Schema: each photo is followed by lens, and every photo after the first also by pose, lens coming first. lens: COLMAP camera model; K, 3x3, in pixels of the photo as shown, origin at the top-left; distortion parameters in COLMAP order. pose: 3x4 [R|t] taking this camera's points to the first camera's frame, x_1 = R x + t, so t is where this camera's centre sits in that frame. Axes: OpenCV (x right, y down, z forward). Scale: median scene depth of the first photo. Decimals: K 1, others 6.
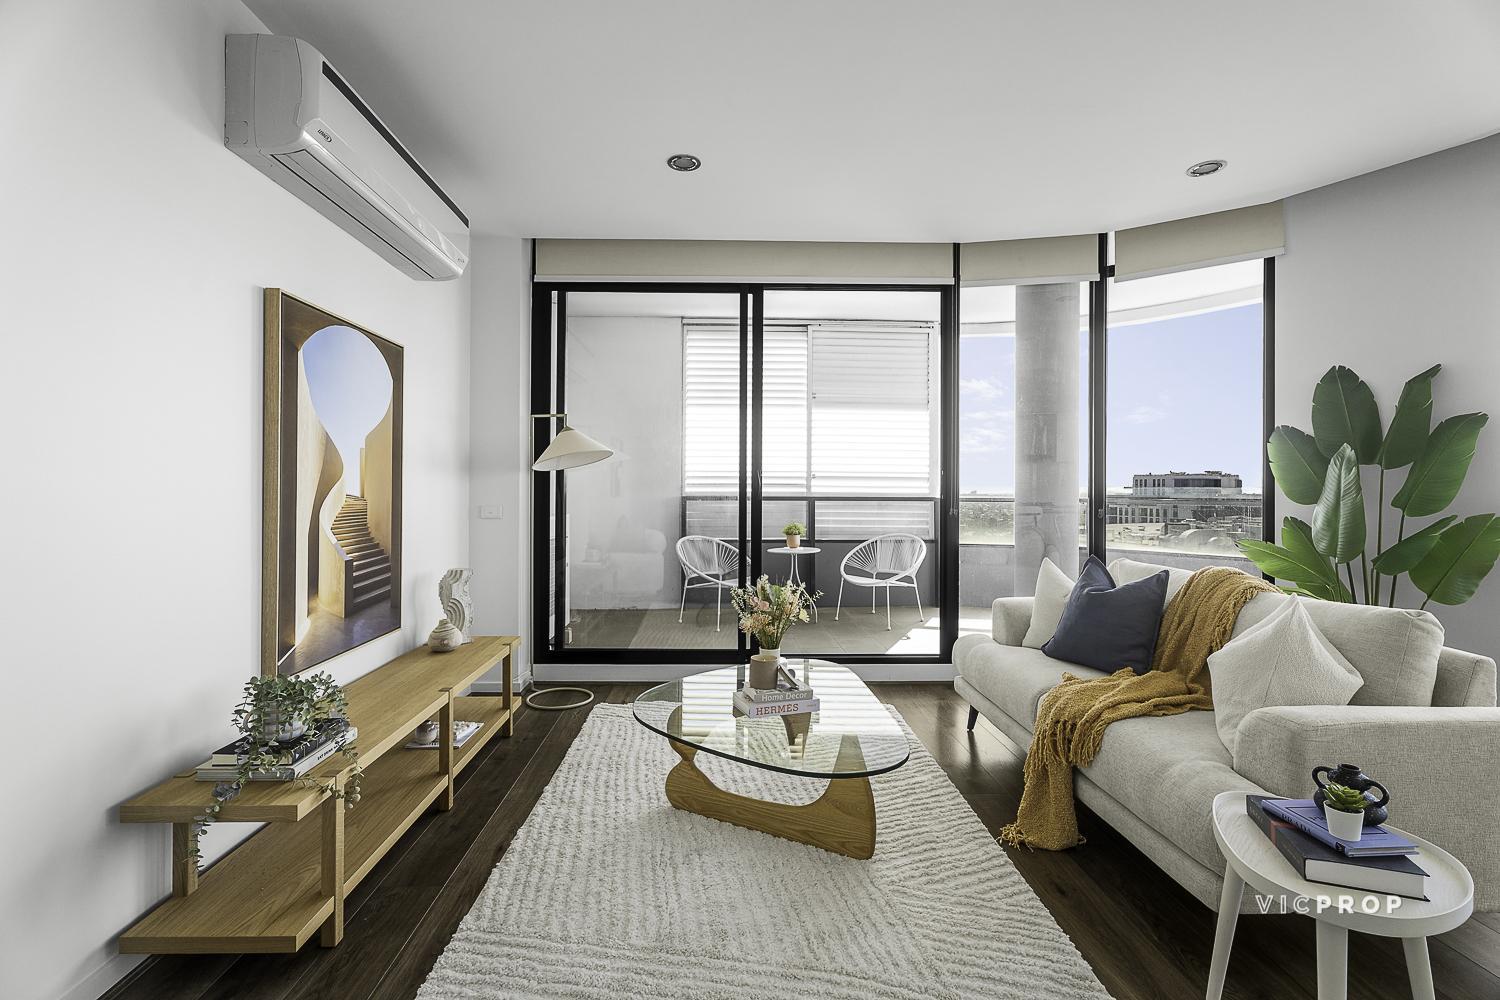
lens RADIAL K [[666.1, 0, 719.9], [0, 666.1, 488.3], [0, 0, 1]] dist [0.000777, 0.000041]
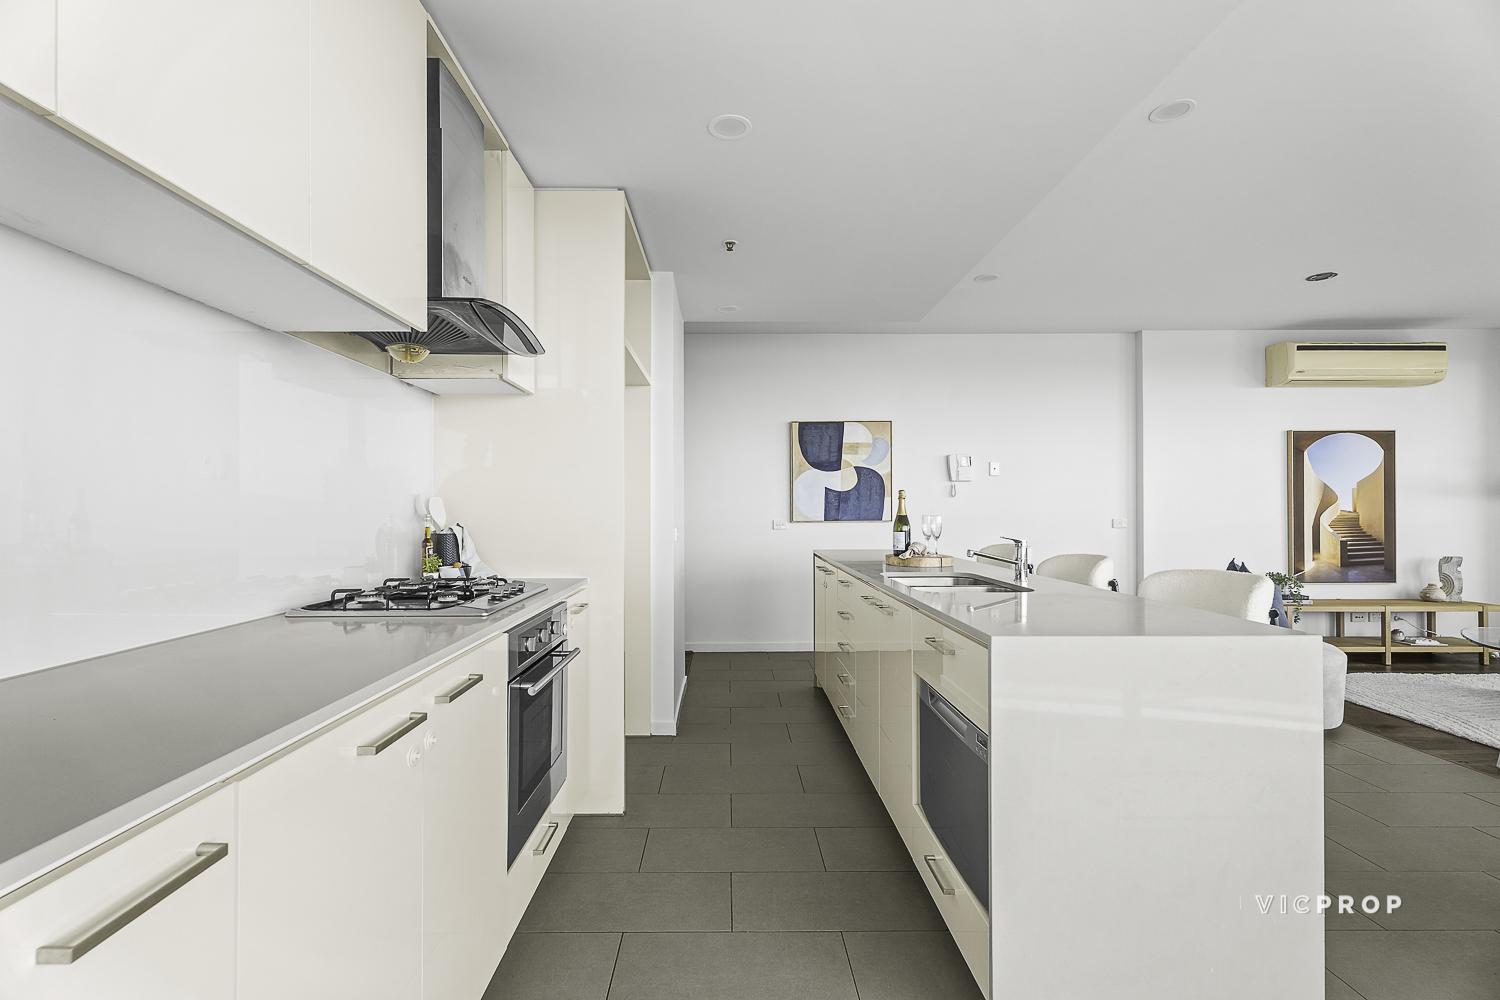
lens RADIAL K [[662.7, 0, 732.5], [0, 662.7, 504.1], [0, 0, 1]] dist [0.000837, 0.000002]
pose [[-0.006127, -0.011134, -0.999919, 1.182143], [0.004536, 0.999927, -0.011162, 0.003409], [0.999971, -0.004604, -0.006076, -0.711427]]
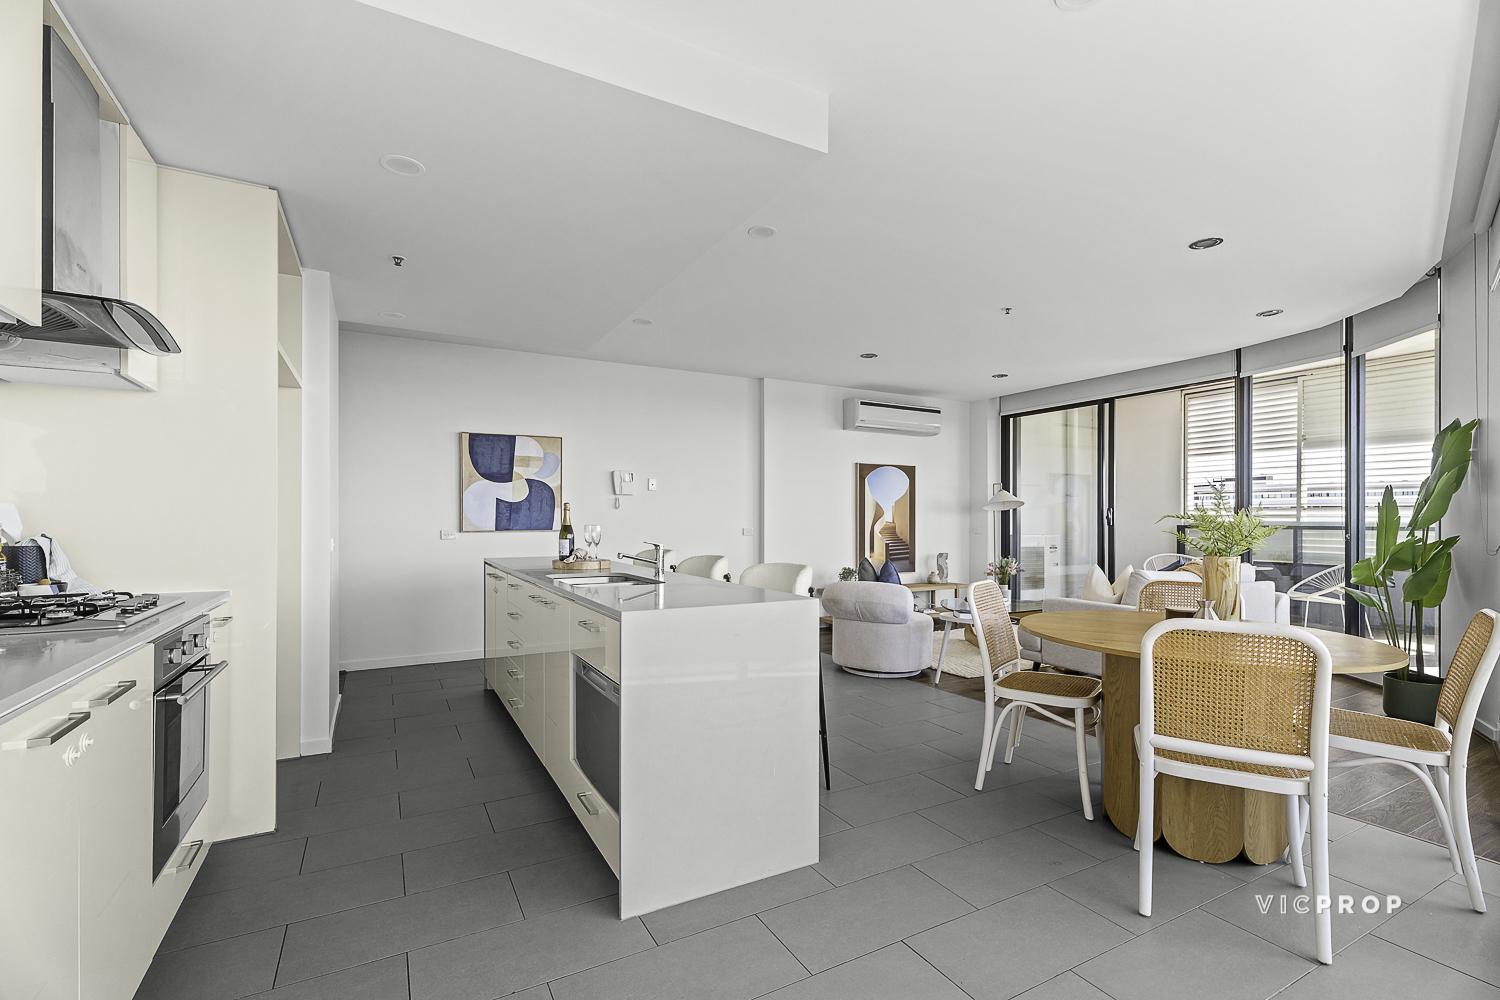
lens RADIAL K [[666.7, 0, 748.0], [0, 666.7, 522.6], [0, 0, 1]] dist [0.000674, 0.000282]
pose [[0.472507, 0.001692, -0.881326, 1.338672], [0.001757, 0.999994, 0.002862, 0.003741], [0.881325, -0.002901, 0.472501, -0.729503]]
